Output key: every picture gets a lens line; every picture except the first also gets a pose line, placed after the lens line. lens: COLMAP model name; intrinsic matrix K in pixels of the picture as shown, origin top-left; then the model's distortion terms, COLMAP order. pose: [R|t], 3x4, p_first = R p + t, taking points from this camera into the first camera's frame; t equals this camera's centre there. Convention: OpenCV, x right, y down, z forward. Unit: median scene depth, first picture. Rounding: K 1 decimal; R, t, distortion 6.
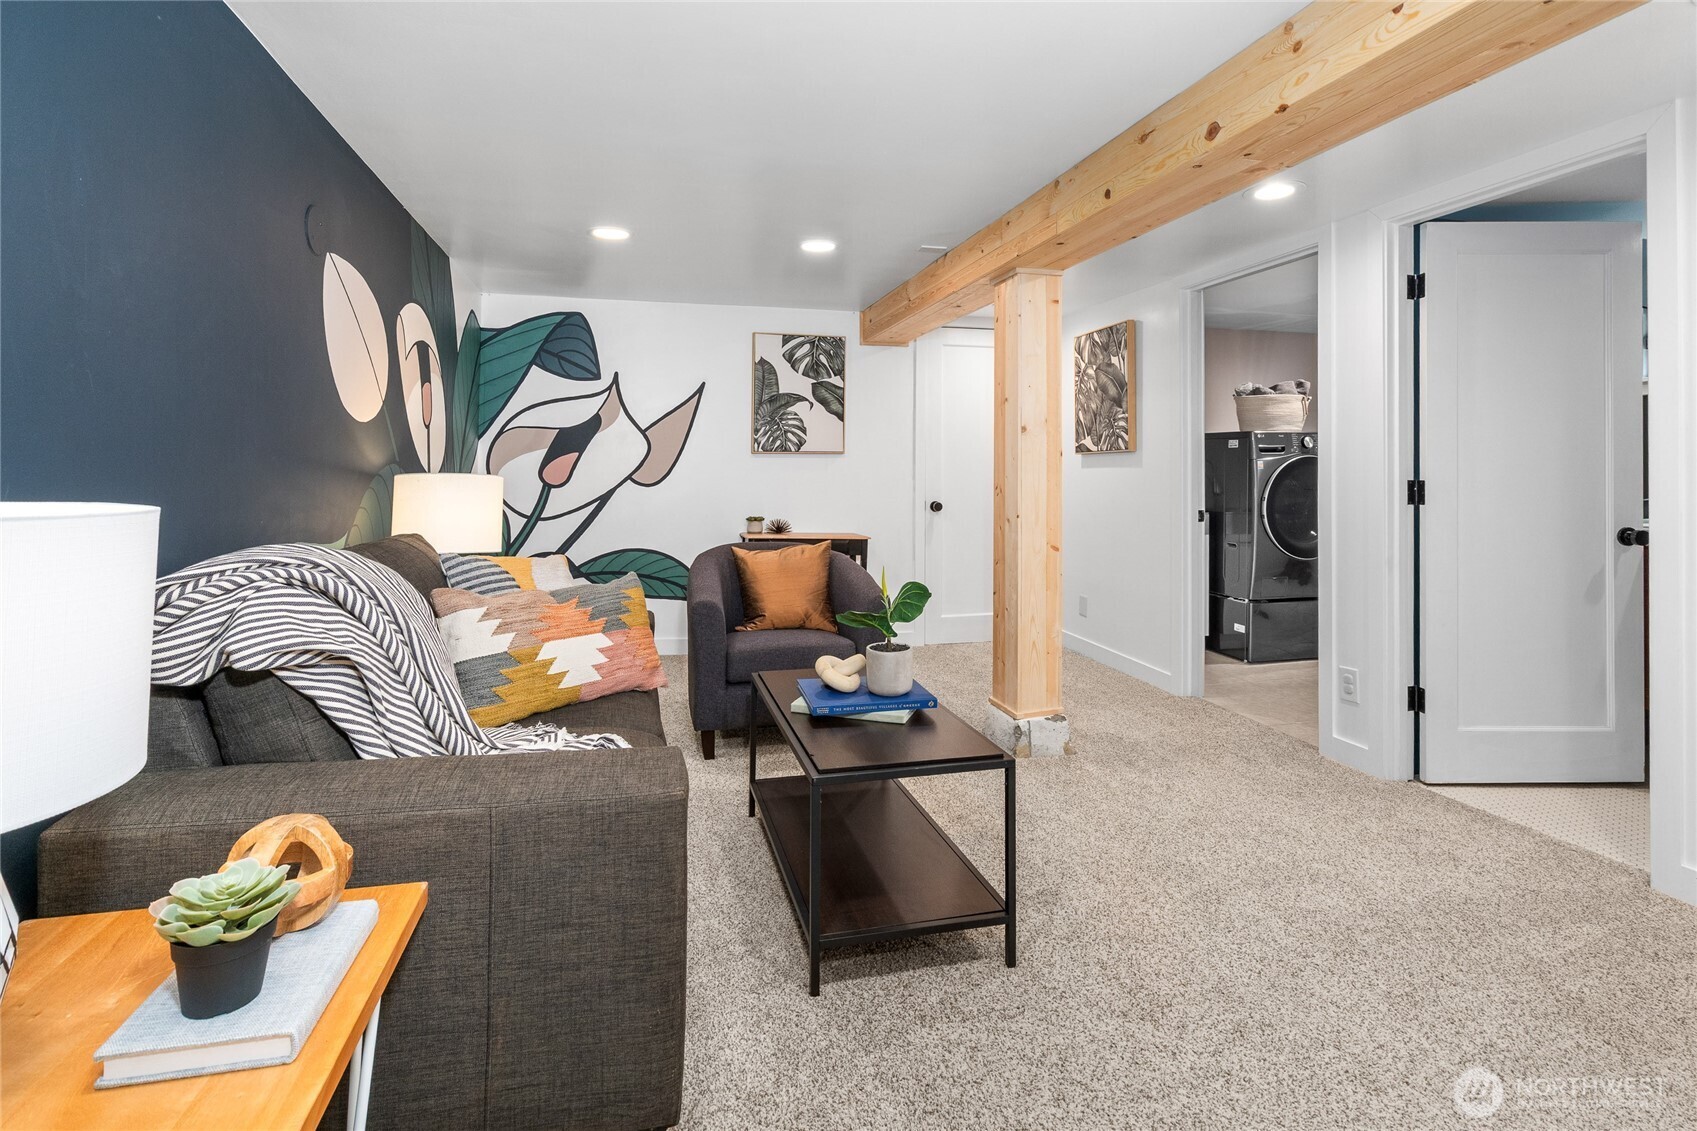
lens RADIAL K [[787.3, 0, 826.4], [0, 787.3, 468.3], [0, 0, 1]] dist [-0.009976, -0.000181]
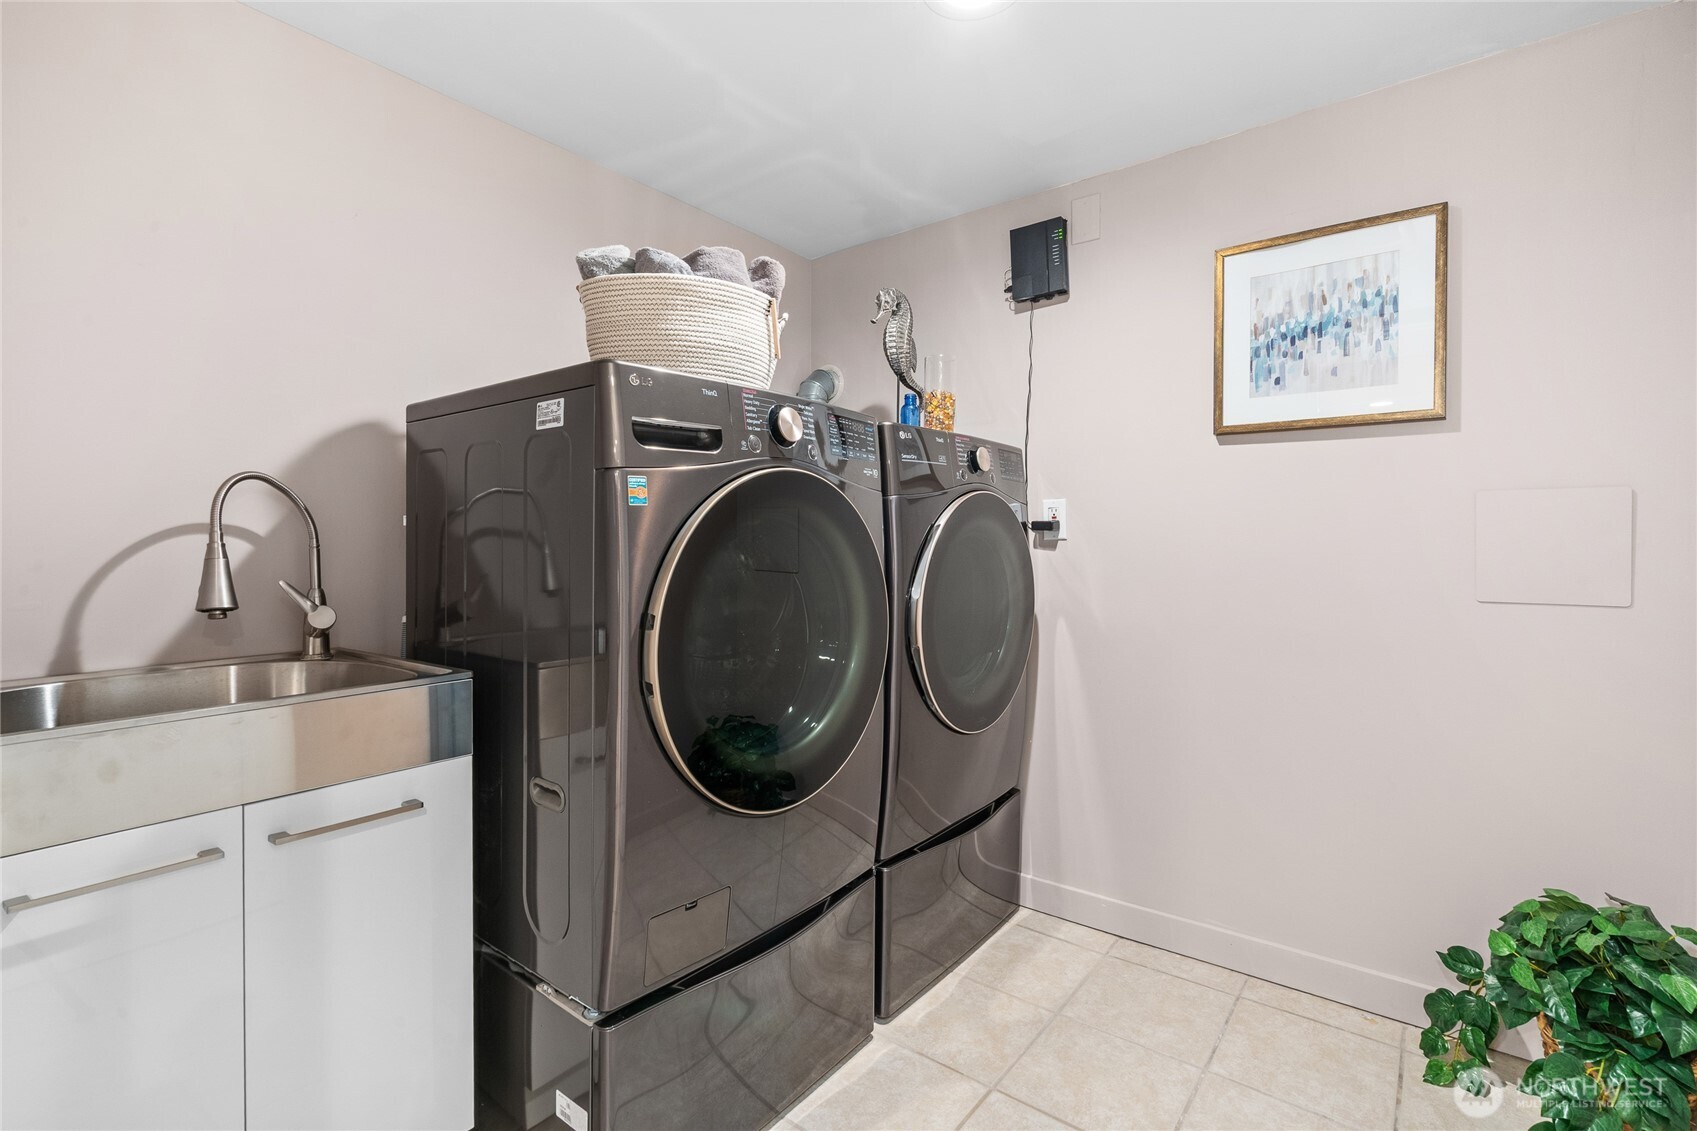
lens RADIAL K [[787.3, 0, 846.2], [0, 787.3, 562.0], [0, 0, 1]] dist [-0.009976, -0.000181]
pose [[0.771126, -0.006296, 0.636651, 0.435869], [-0.001732, 0.999927, 0.011987, 0.016068], [-0.636680, -0.010346, 0.771059, 0.748540]]
